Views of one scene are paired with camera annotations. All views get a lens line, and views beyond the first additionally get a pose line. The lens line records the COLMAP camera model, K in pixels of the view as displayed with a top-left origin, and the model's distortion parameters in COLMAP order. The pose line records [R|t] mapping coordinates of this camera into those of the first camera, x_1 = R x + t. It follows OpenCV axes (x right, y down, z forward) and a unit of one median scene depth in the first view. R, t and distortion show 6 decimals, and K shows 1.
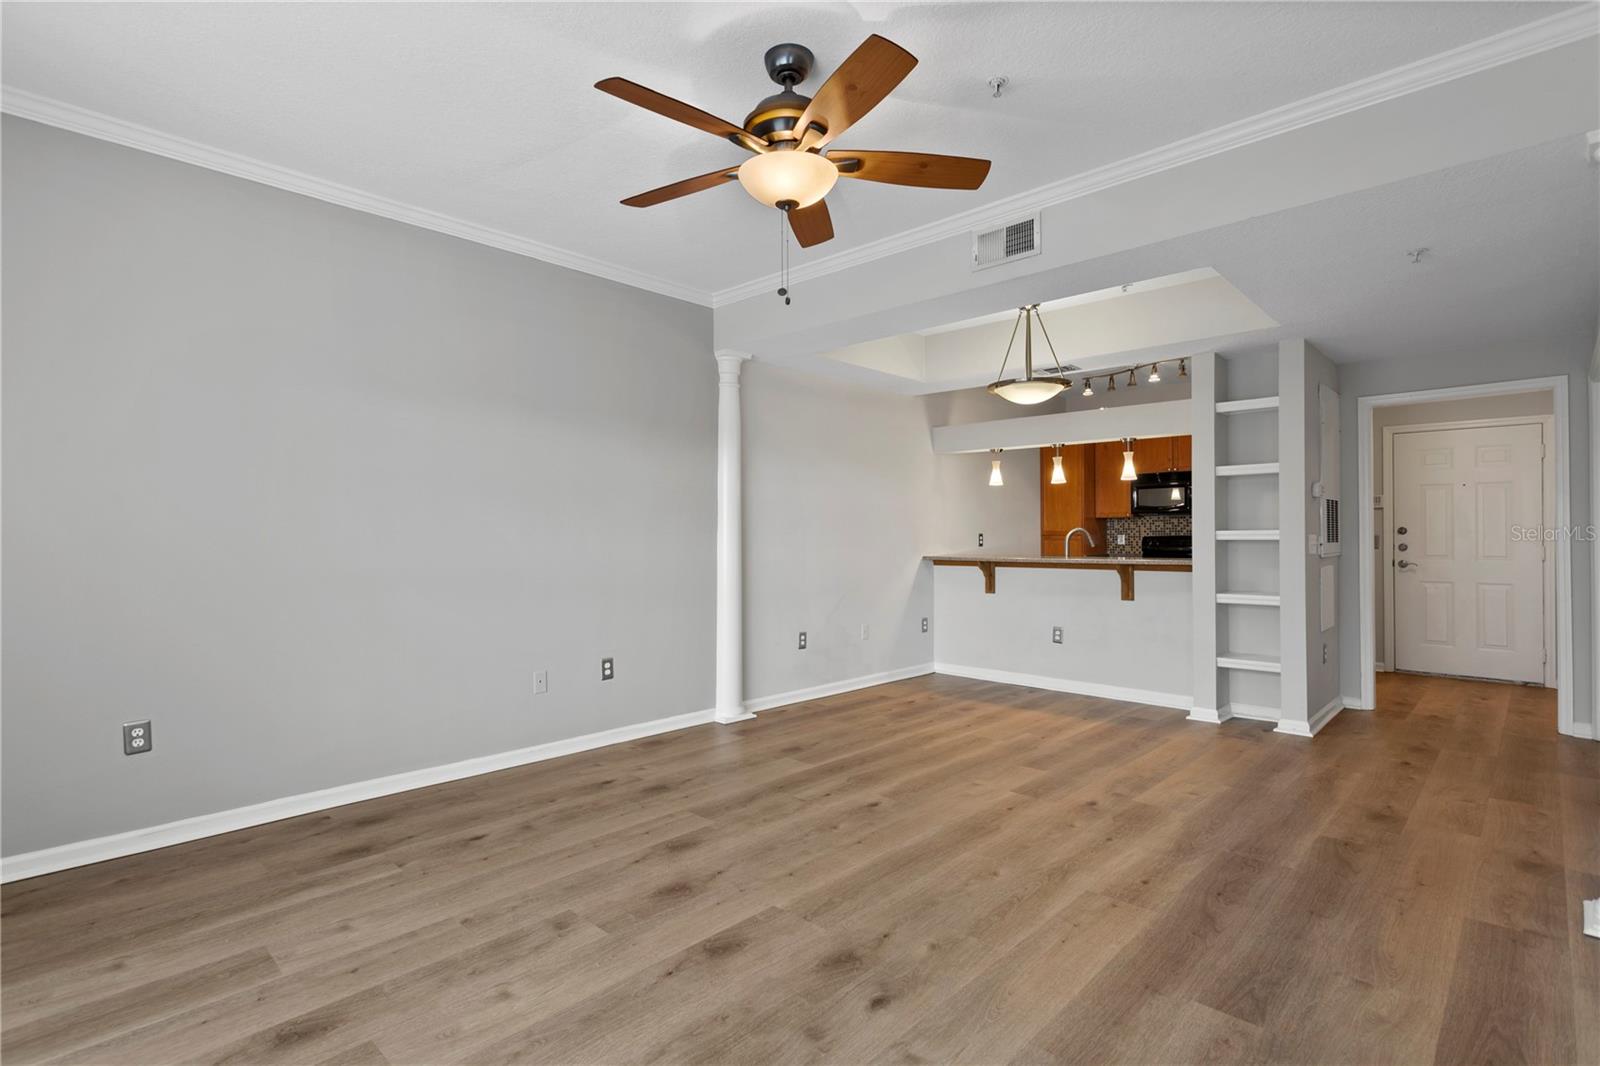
lens RADIAL K [[773.0, 0, 799.5], [0, 773.0, 529.5], [0, 0, 1]] dist [0.008594, 0.002132]
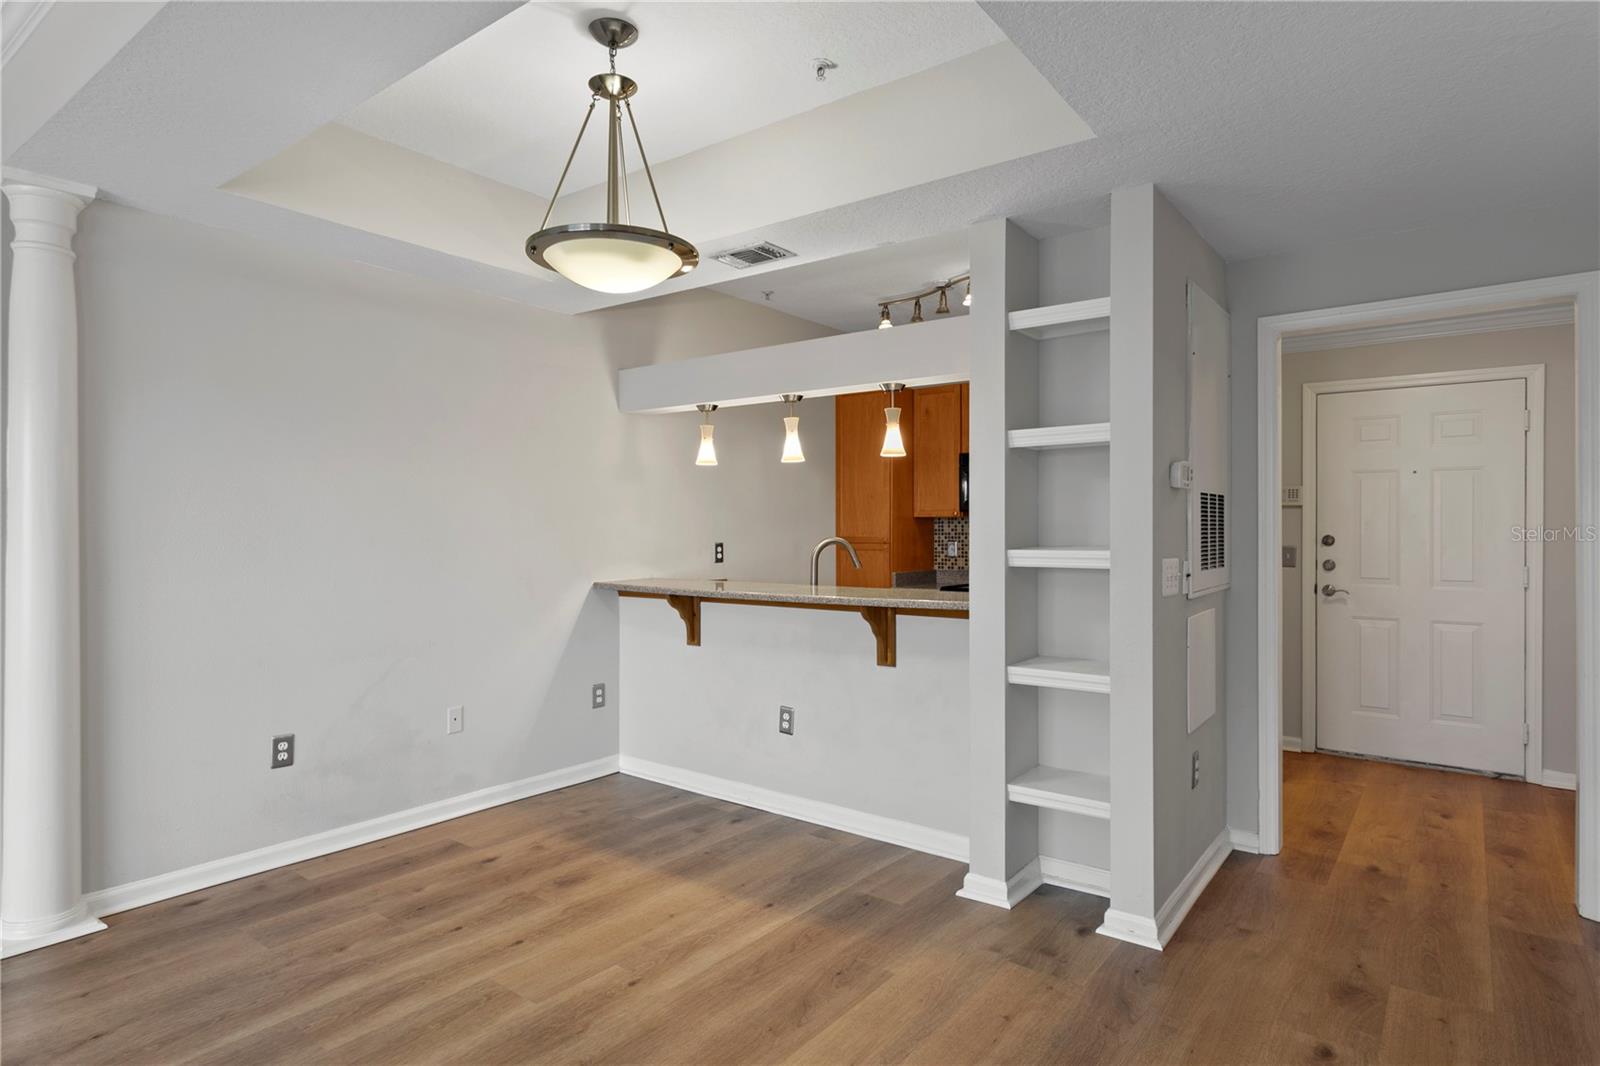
lens RADIAL K [[867.3, 0, 793.5], [0, 867.3, 532.3], [0, 0, 1]] dist [-0.003344, 0.003775]
pose [[0.994706, 0.000245, 0.102758, 0.290502], [-0.001445, 0.999932, 0.011605, -0.015110], [-0.102748, -0.011692, 0.994639, 0.369220]]
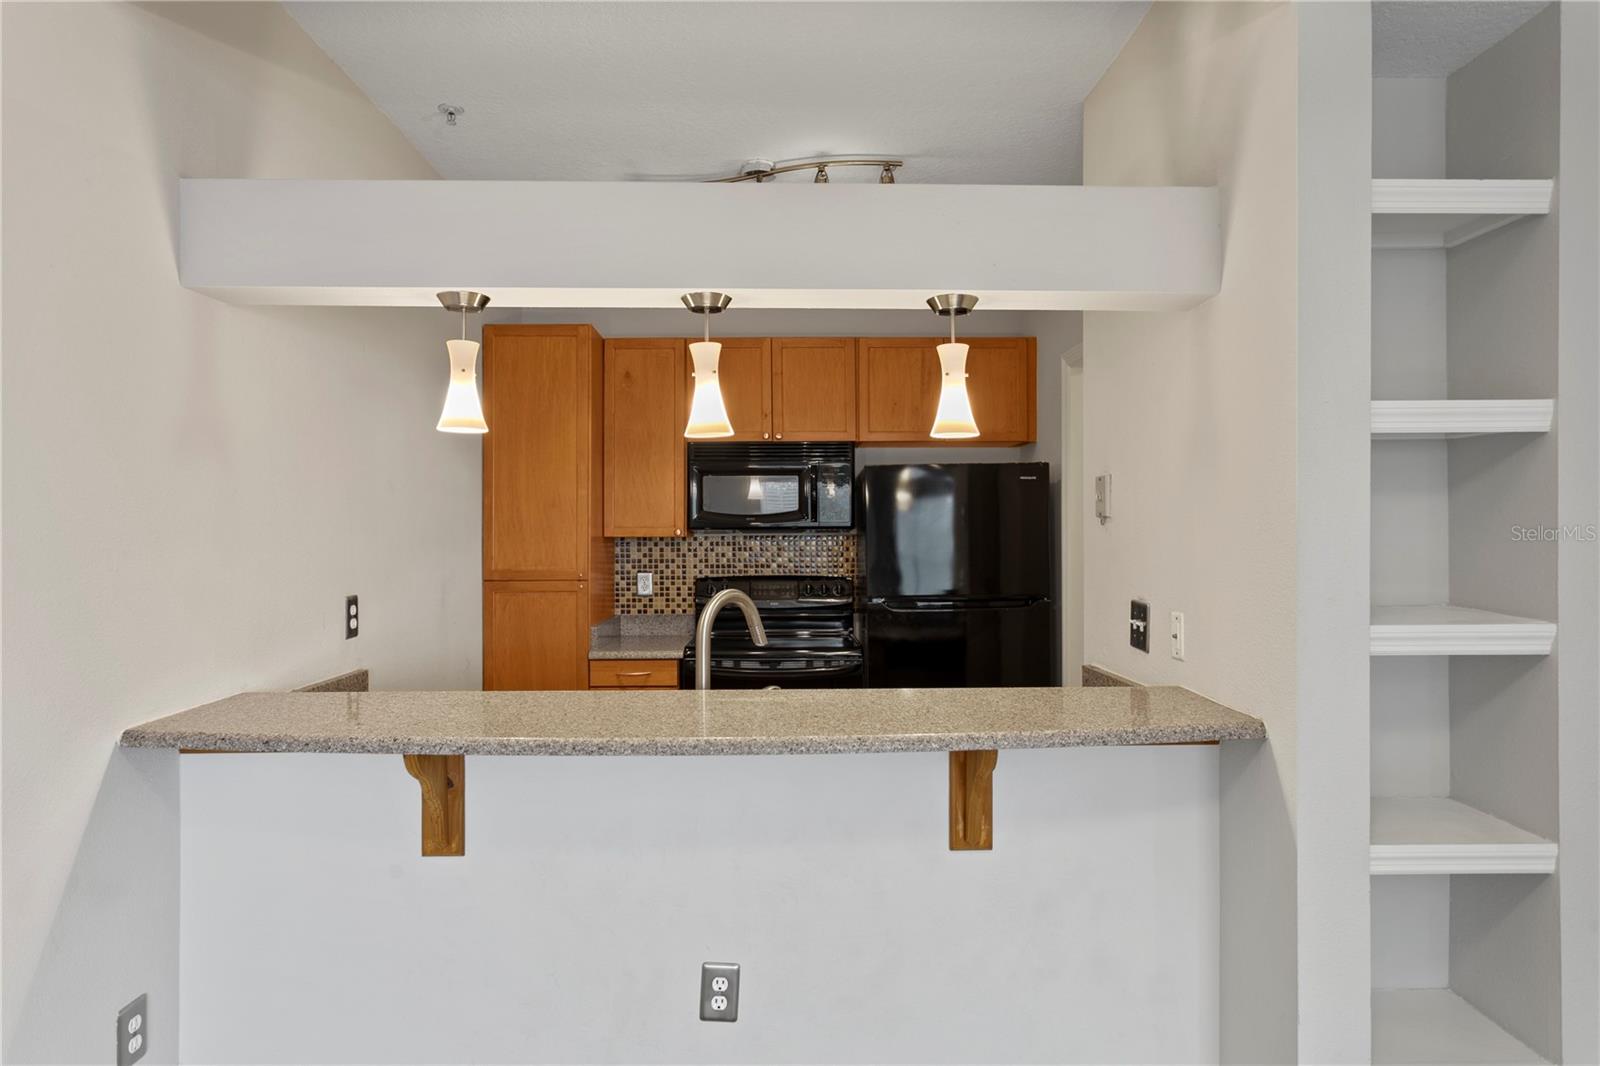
lens RADIAL K [[935.4, 0, 793.5], [0, 935.4, 527.2], [0, 0, 1]] dist [-0.001474, -0.001525]
pose [[0.712448, 0.006249, 0.701697, 0.128344], [-0.005860, 0.999978, -0.002956, -0.028671], [-0.701700, -0.002005, 0.712469, 0.800824]]
